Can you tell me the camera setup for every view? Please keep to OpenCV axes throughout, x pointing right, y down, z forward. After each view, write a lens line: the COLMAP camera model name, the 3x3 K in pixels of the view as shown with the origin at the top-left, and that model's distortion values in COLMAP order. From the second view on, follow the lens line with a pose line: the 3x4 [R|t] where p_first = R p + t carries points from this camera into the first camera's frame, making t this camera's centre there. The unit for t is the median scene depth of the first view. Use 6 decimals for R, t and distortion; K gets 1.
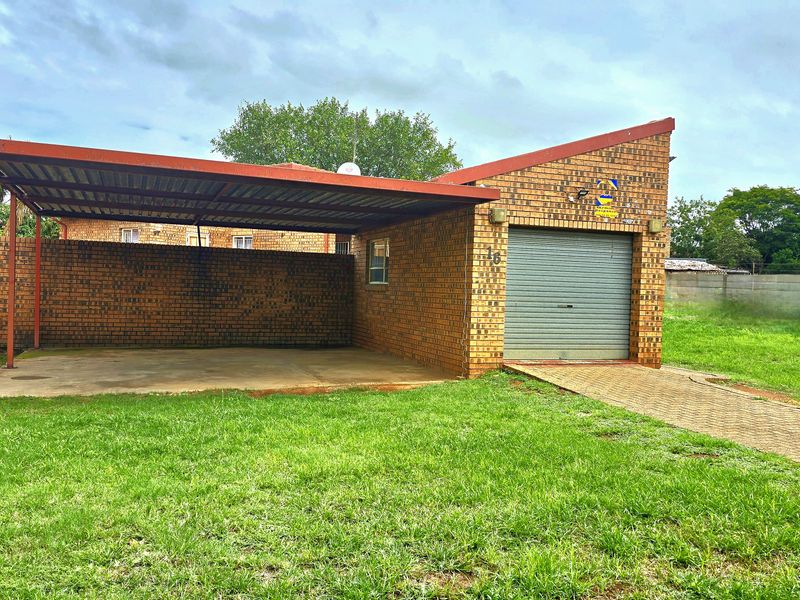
lens RADIAL K [[700.5, 0, 400.0], [0, 700.5, 304.7], [0, 0, 1]] dist [0.073000, -0.001772]
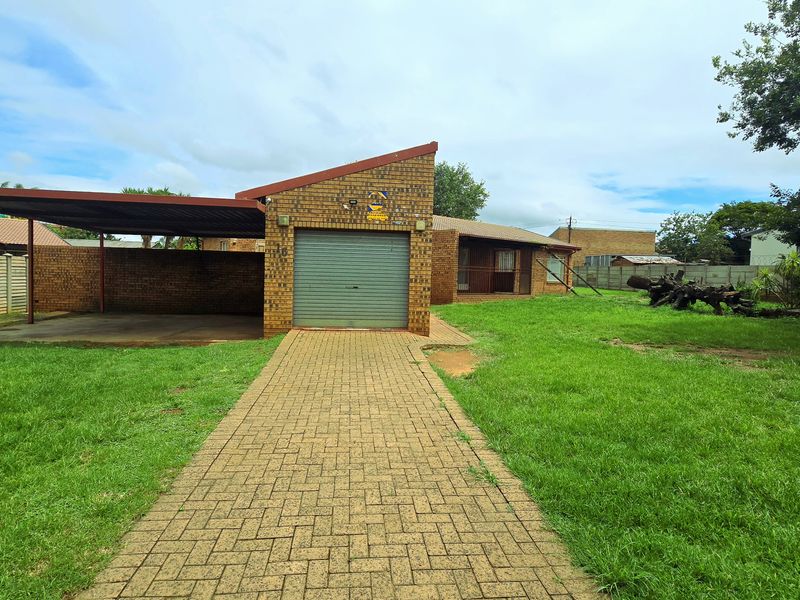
lens RADIAL K [[429.6, 0, 400.0], [0, 429.6, 291.3], [0, 0, 1]] dist [0.021021, -0.000520]
pose [[0.966158, 0.002765, -0.257935, 0.545681], [-0.001434, 0.999985, 0.005347, 0.005224], [0.257945, -0.004796, 0.966148, 0.235317]]
